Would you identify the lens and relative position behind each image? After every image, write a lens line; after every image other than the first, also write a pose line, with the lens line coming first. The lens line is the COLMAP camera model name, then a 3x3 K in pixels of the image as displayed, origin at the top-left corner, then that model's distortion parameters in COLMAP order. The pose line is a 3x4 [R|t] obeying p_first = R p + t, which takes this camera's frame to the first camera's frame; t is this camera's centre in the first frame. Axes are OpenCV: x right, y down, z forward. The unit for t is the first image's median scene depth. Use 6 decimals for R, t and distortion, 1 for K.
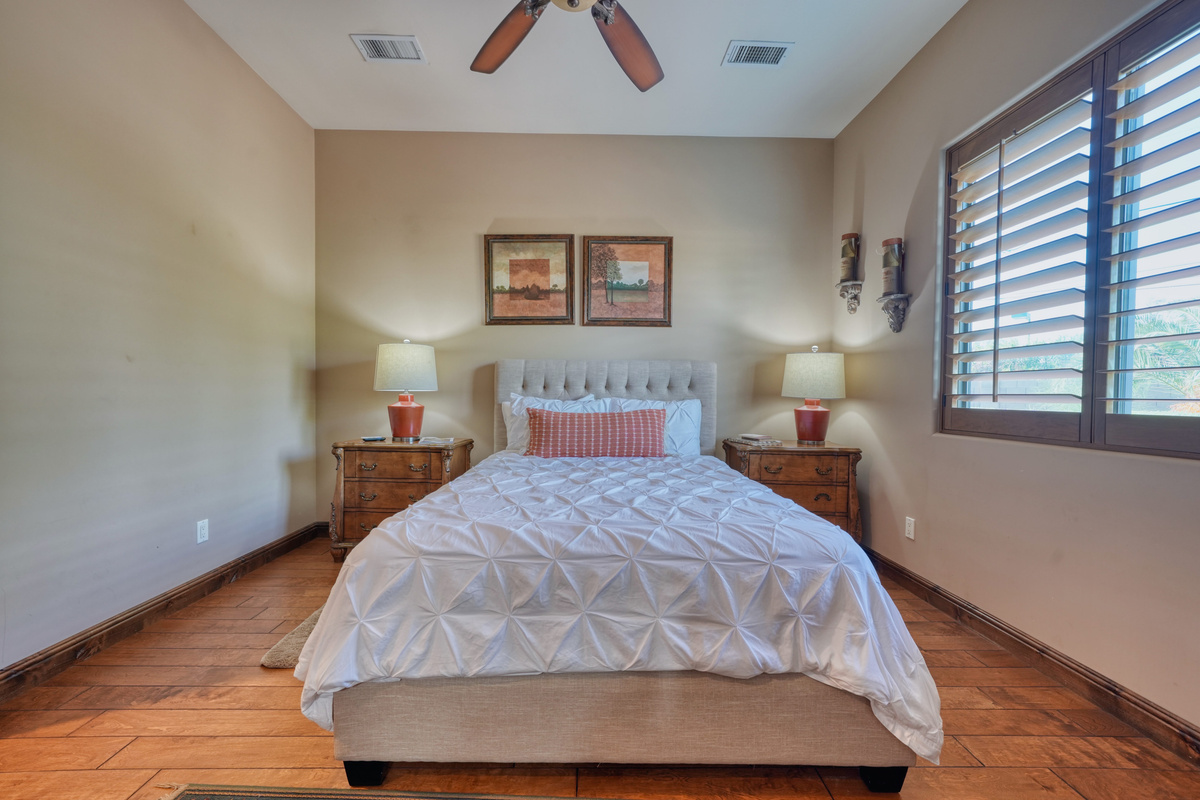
lens RADIAL K [[480.2, 0, 596.9], [0, 480.2, 402.9], [0, 0, 1]] dist [-0.006201, 0.004883]
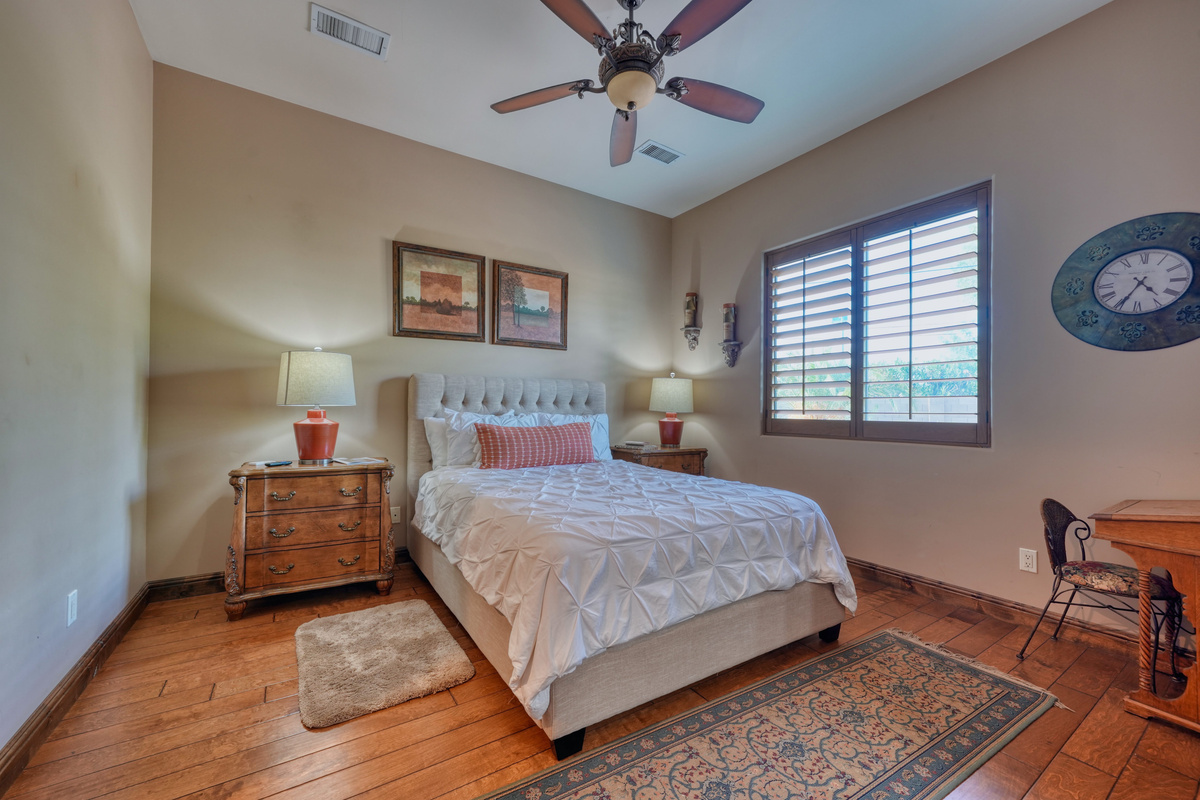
lens RADIAL K [[480.2, 0, 601.1], [0, 480.2, 402.1], [0, 0, 1]] dist [-0.006201, 0.004883]
pose [[0.840739, 0.006582, 0.541401, -0.465359], [0.008190, 0.999657, -0.024871, -0.006556], [-0.541379, 0.025344, 0.840397, -0.009955]]
